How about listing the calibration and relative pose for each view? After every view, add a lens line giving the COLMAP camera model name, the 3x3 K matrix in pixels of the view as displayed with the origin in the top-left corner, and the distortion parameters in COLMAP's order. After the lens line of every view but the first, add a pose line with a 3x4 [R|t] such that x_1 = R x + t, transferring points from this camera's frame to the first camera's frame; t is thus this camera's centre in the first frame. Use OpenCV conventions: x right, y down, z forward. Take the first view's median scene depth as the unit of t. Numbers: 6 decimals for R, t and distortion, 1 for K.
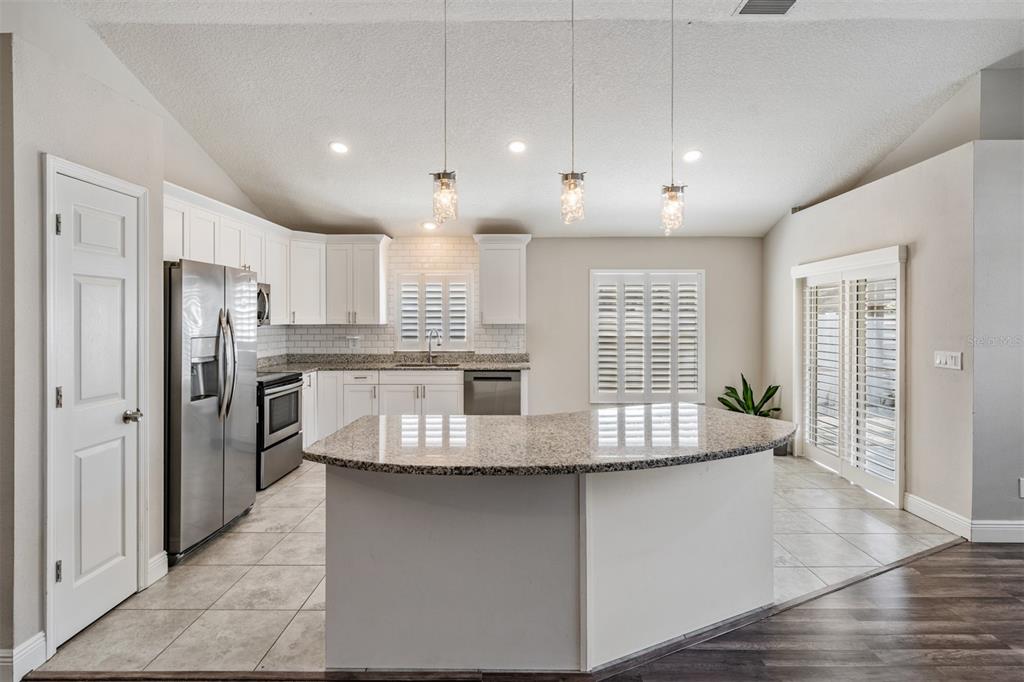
lens RADIAL K [[508.6, 0, 511.5], [0, 508.6, 320.7], [0, 0, 1]] dist [0.001430, 0.000428]
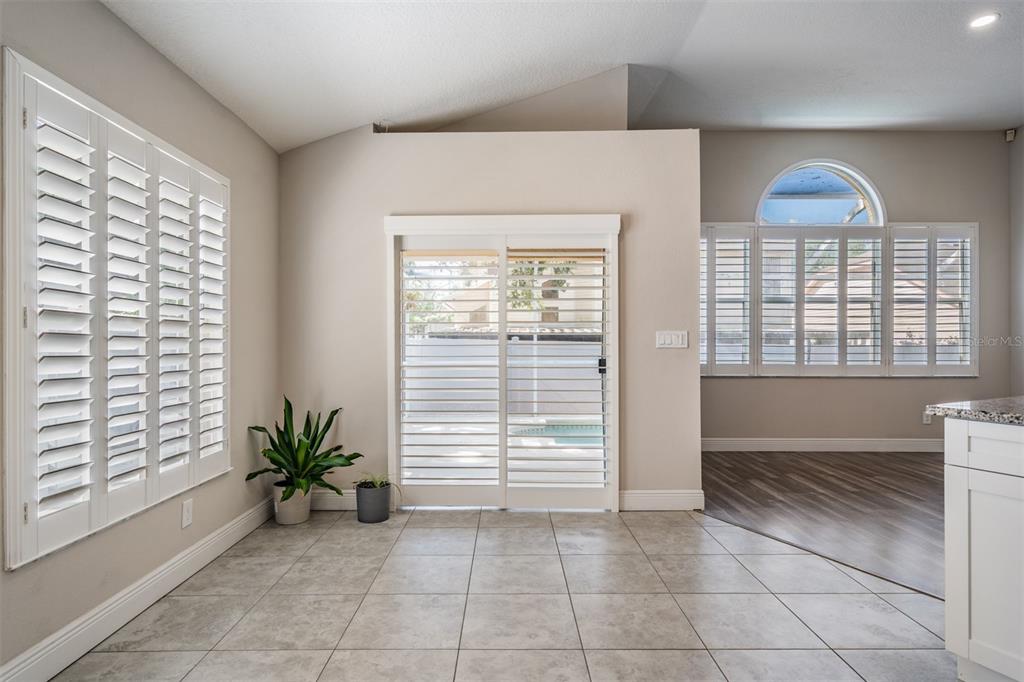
lens RADIAL K [[561.4, 0, 508.0], [0, 561.4, 338.2], [0, 0, 1]] dist [0.002059, 0.001306]
pose [[-0.014240, 0.011982, 0.999827, -0.148733], [0.001389, 0.999927, -0.011964, 0.055356], [-0.999898, 0.001219, -0.014256, 0.840475]]
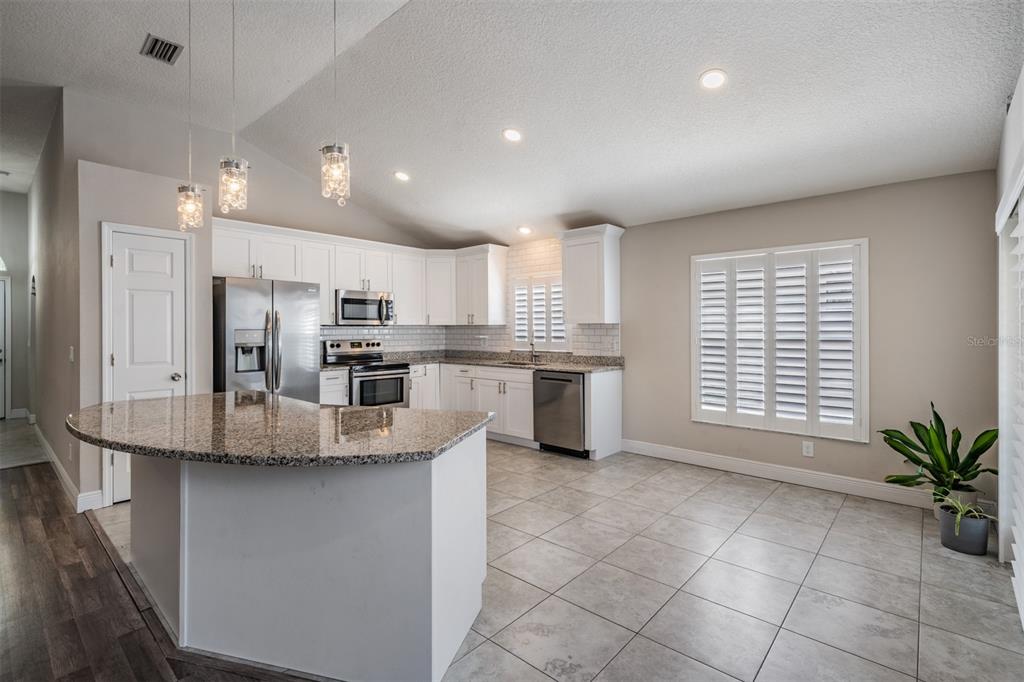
lens RADIAL K [[469.0, 0, 507.5], [0, 469.0, 330.0], [0, 0, 1]] dist [0.000948, -0.000457]
pose [[0.752164, 0.000150, -0.658975, 0.476654], [0.000597, 0.999999, 0.000909, 0.018517], [0.658975, -0.001077, 0.752164, 0.271431]]
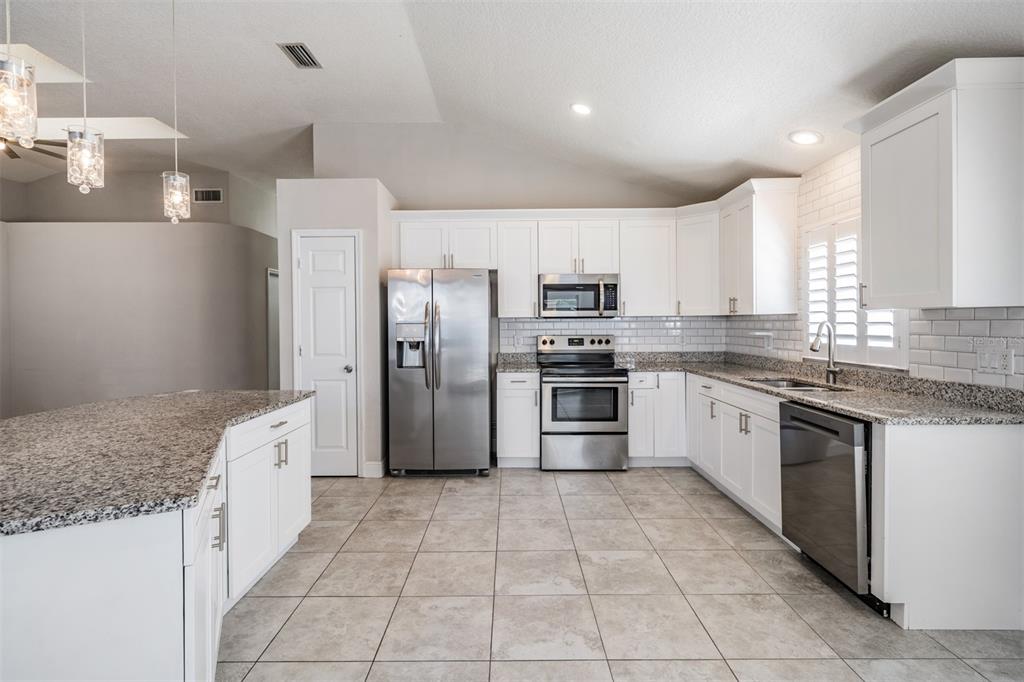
lens RADIAL K [[488.4, 0, 510.8], [0, 488.4, 330.4], [0, 0, 1]] dist [0.002213, 0.000237]
pose [[0.009659, 0.015988, -0.999826, 0.407444], [0.004621, 0.999861, 0.016033, 0.017571], [0.999943, -0.004775, 0.009583, 0.715035]]
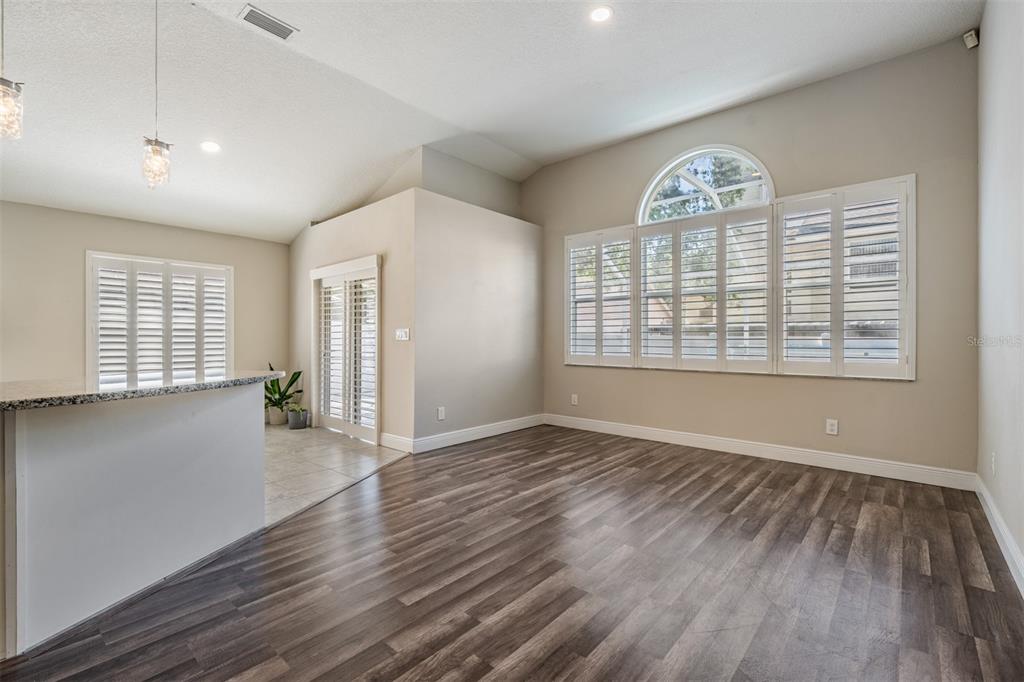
lens RADIAL K [[456.1, 0, 506.6], [0, 456.1, 336.9], [0, 0, 1]] dist [0.000218, -0.000588]
pose [[0.654165, 0.002682, 0.756347, 0.039434], [0.001911, 0.999985, -0.005199, 0.057800], [-0.756350, 0.004846, 0.654150, -0.050546]]
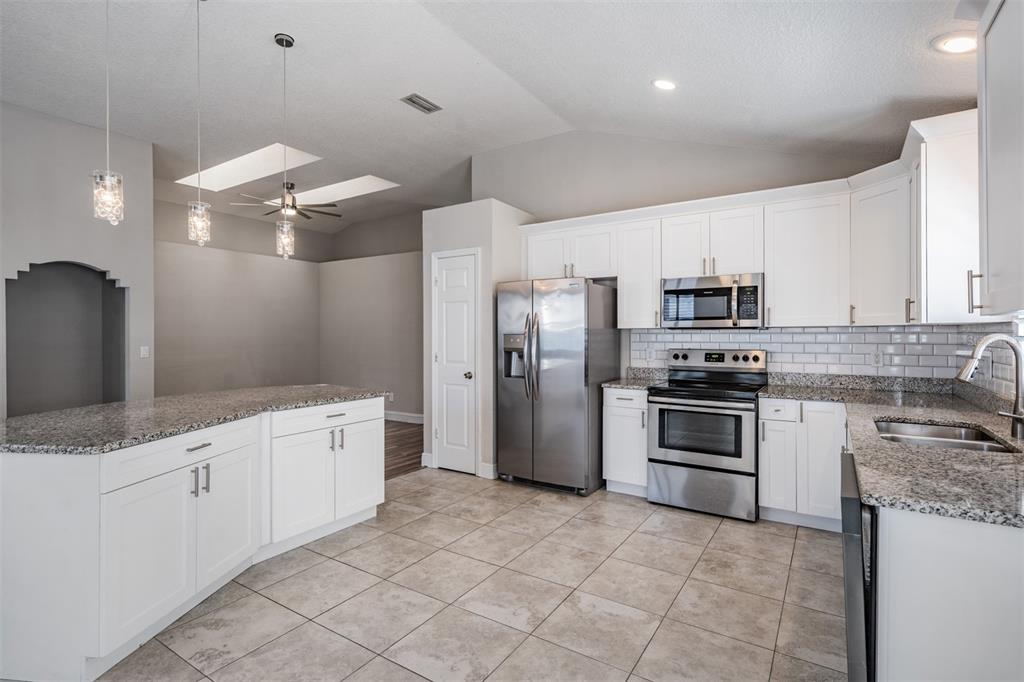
lens RADIAL K [[497.8, 0, 514.4], [0, 497.8, 337.2], [0, 0, 1]] dist [0.000730, 0.000232]
pose [[-0.535164, 0.005178, -0.844732, 0.322249], [-0.000791, 0.999978, 0.006631, 0.017739], [0.844748, 0.004217, -0.535148, 0.988955]]
